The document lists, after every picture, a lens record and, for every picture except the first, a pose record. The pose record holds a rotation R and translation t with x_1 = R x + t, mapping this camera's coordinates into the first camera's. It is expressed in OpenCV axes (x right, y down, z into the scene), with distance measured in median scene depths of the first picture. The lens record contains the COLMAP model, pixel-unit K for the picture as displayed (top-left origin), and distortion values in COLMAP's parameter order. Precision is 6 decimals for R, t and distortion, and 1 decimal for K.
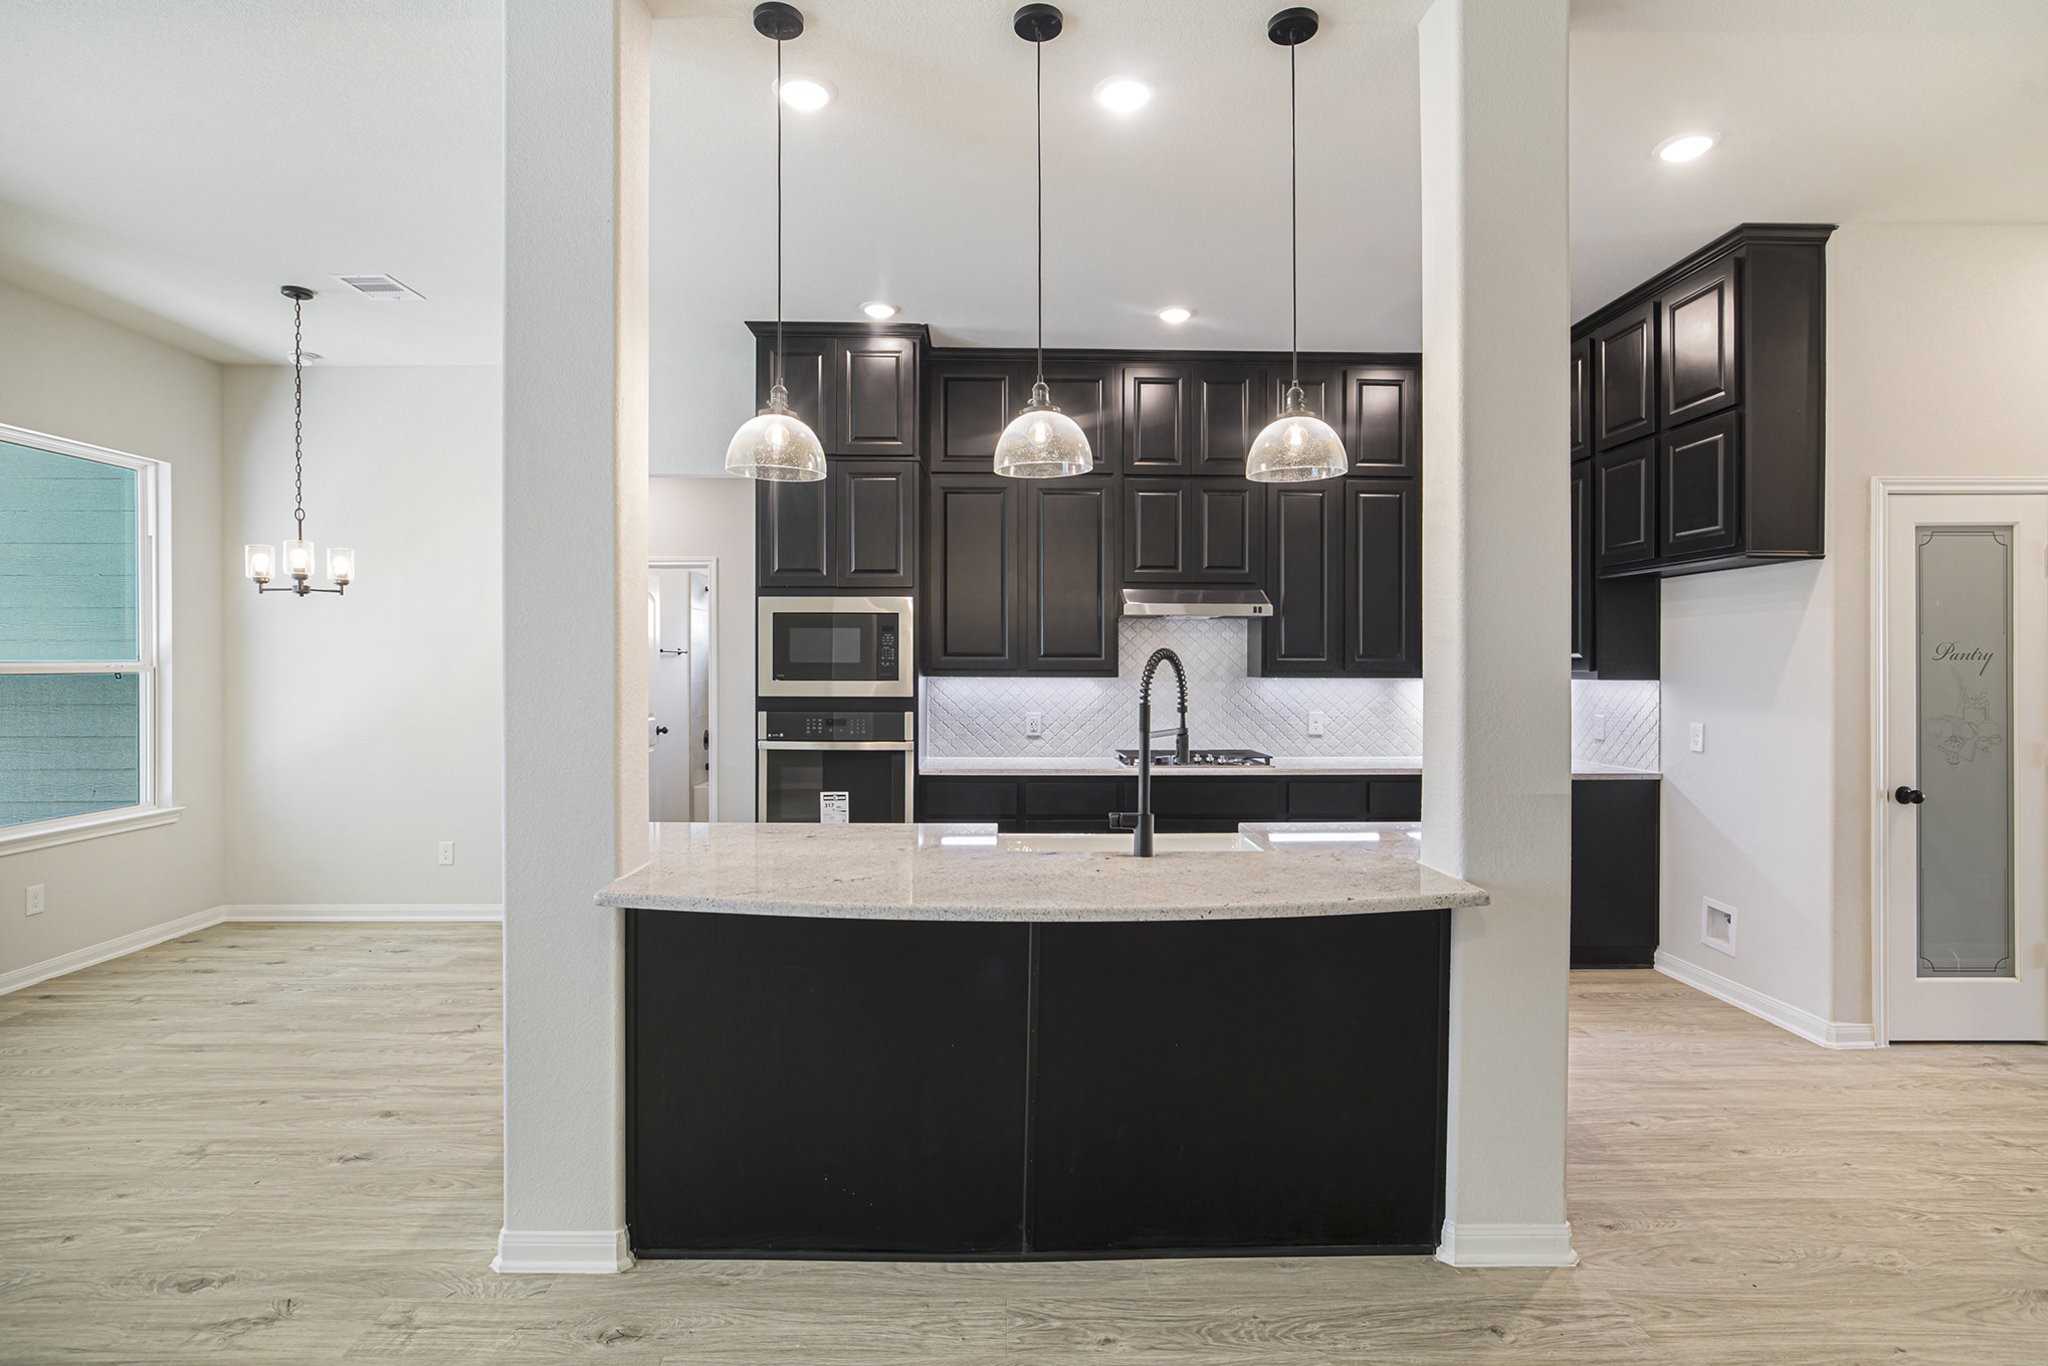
lens RADIAL K [[1037.2, 0, 1009.5], [0, 1037.2, 674.3], [0, 0, 1]] dist [-0.047459, 0.032127]
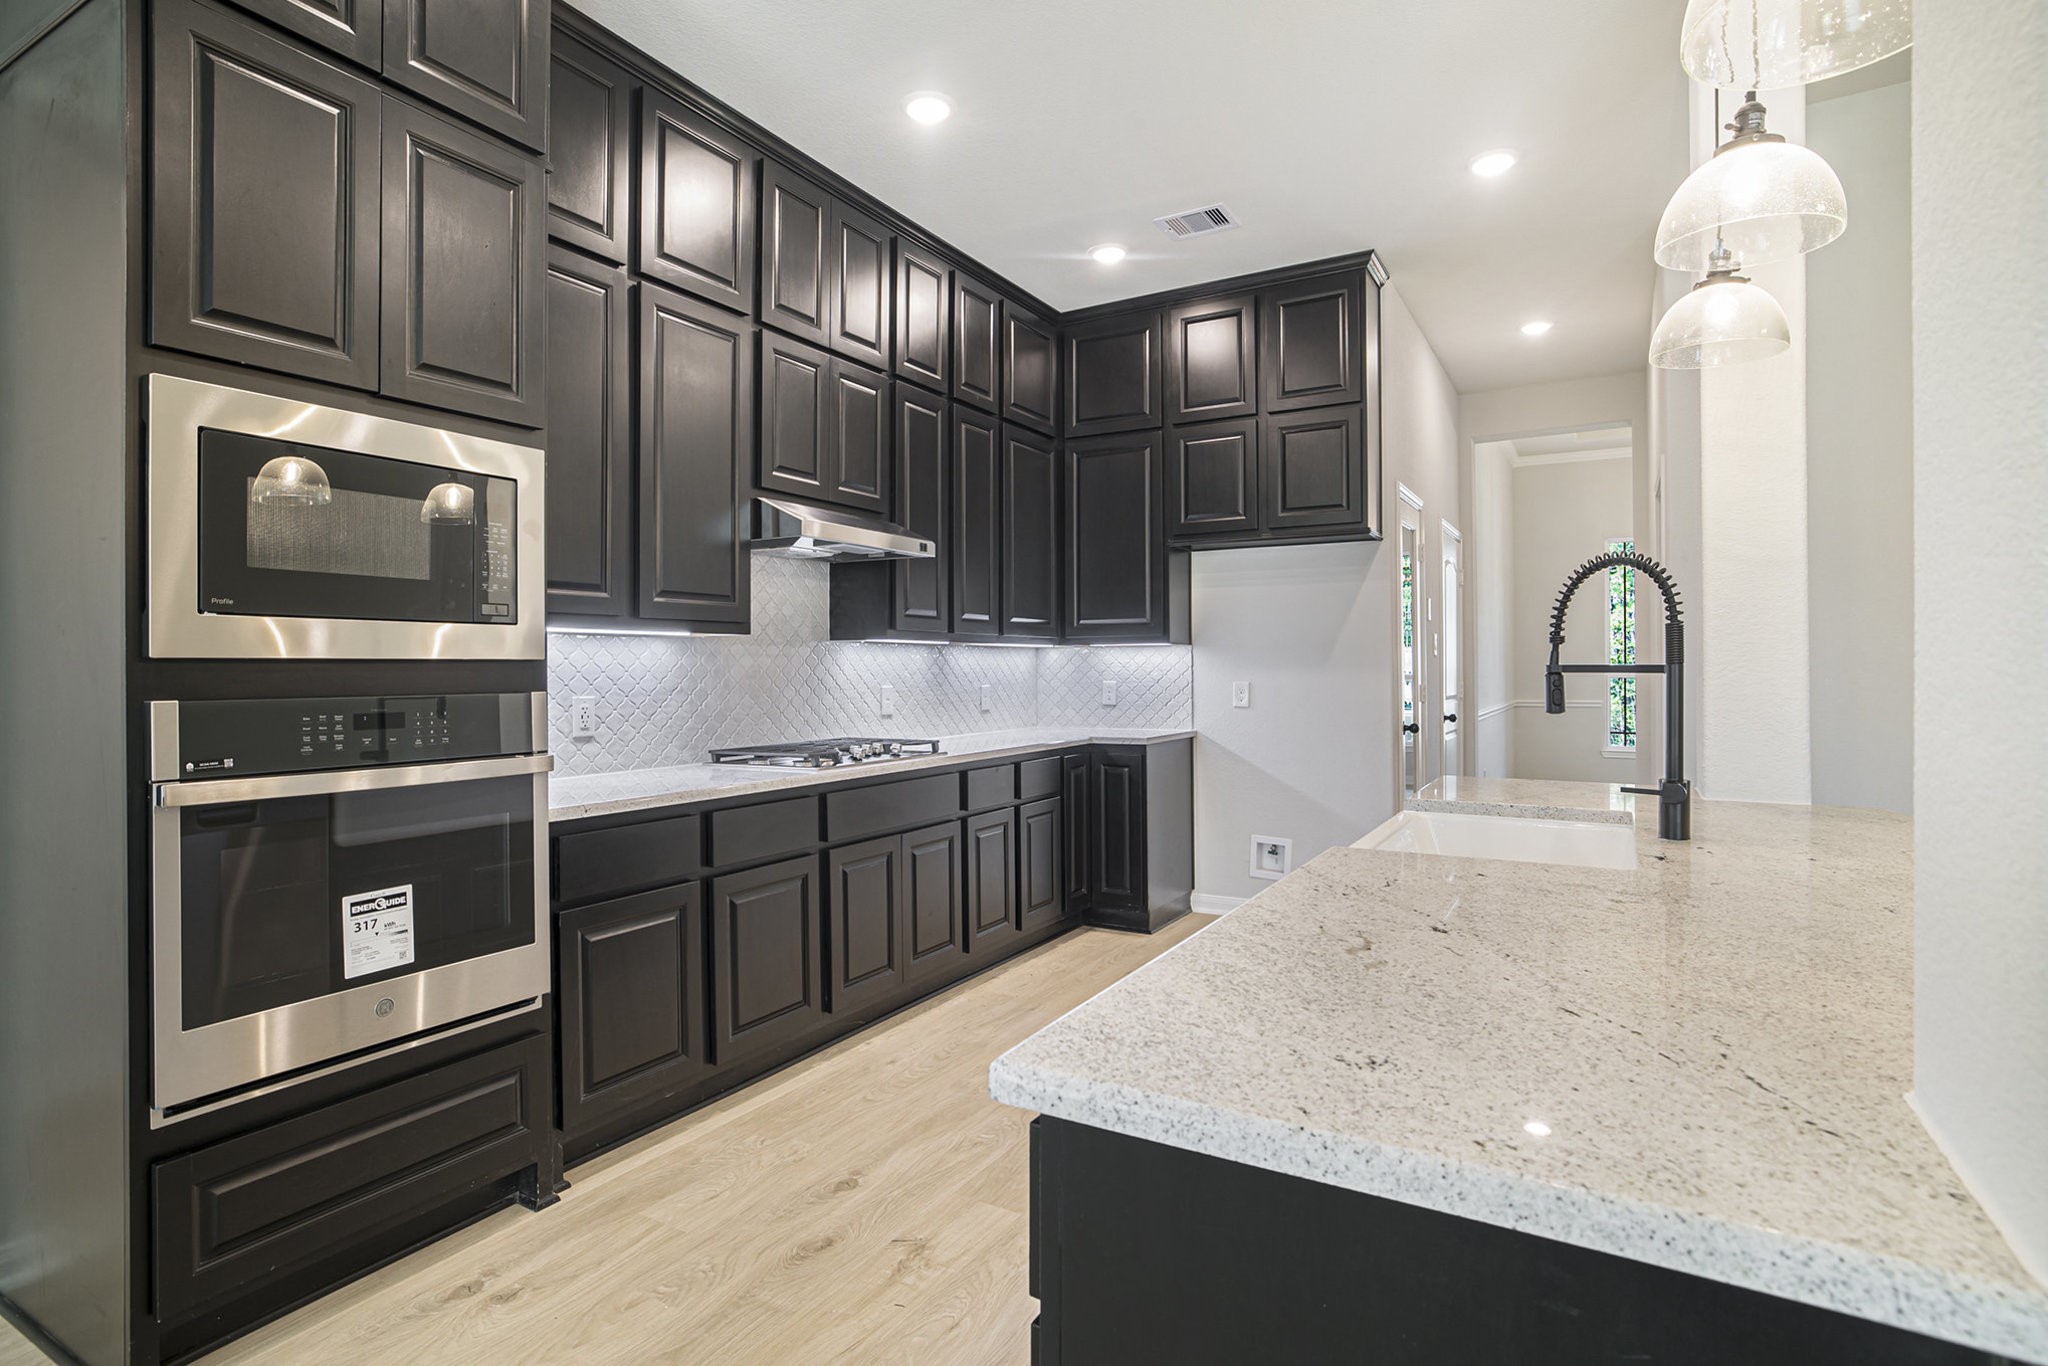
lens RADIAL K [[1037.2, 0, 1009.5], [0, 1037.2, 674.3], [0, 0, 1]] dist [-0.047459, 0.032127]
pose [[0.516691, -0.009211, 0.856122, -0.387451], [0.013172, 0.999909, 0.002809, 0.029875], [-0.856071, 0.009826, 0.516766, 0.574565]]
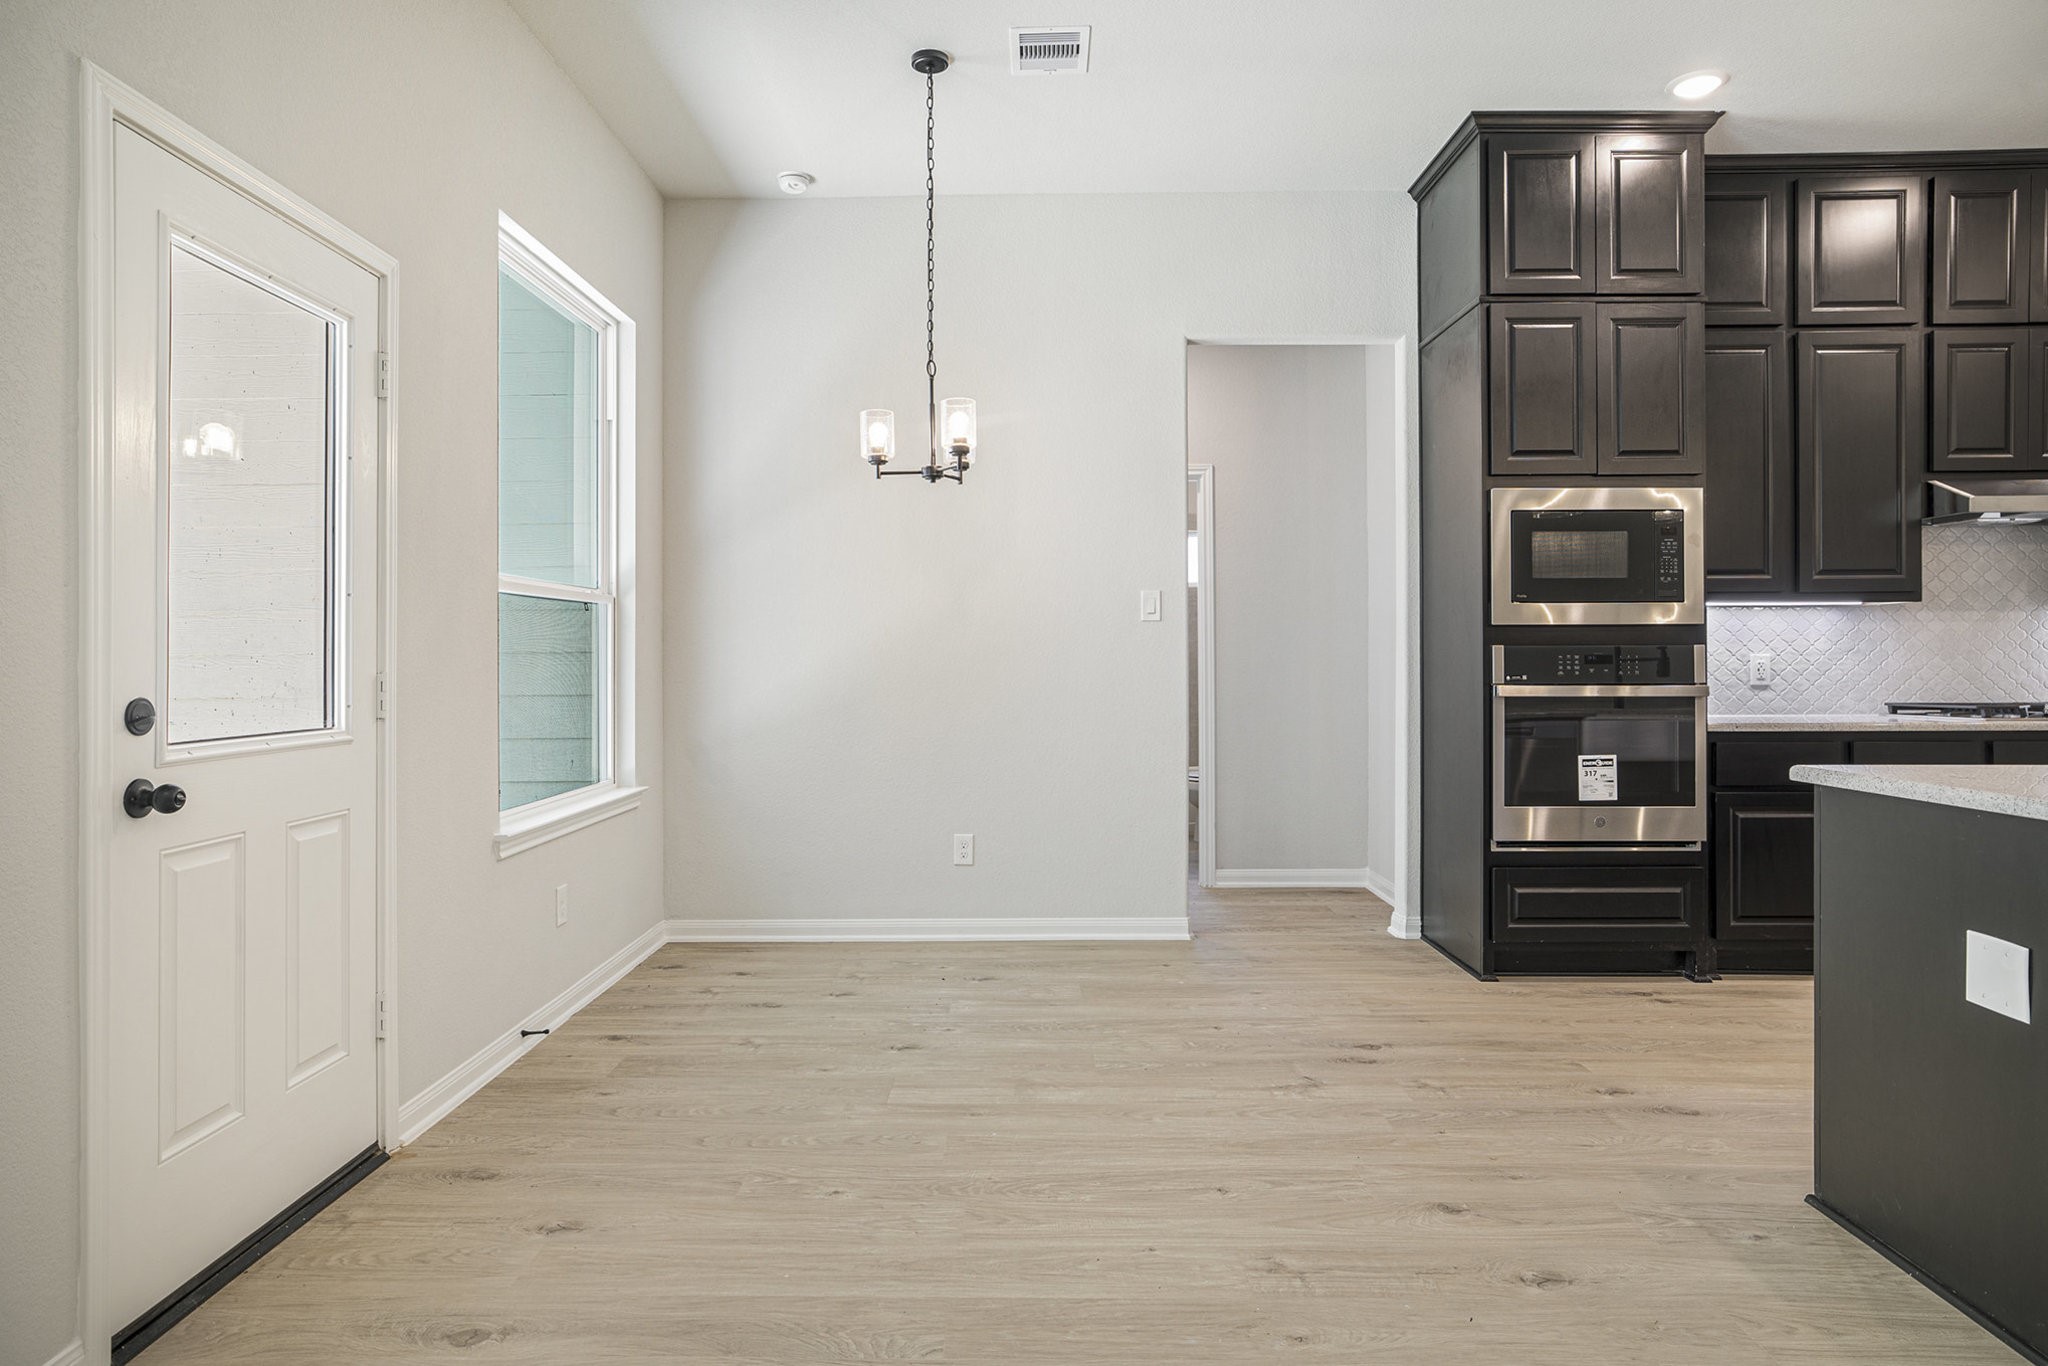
lens RADIAL K [[1210.2, 0, 980.8], [0, 1210.2, 668.7], [0, 0, 1]] dist [-0.016096, 0.003800]
pose [[0.999479, -0.006957, -0.031523, -0.577265], [0.006805, 0.999965, -0.004916, 0.054192], [0.031556, 0.004699, 0.999491, 0.136670]]
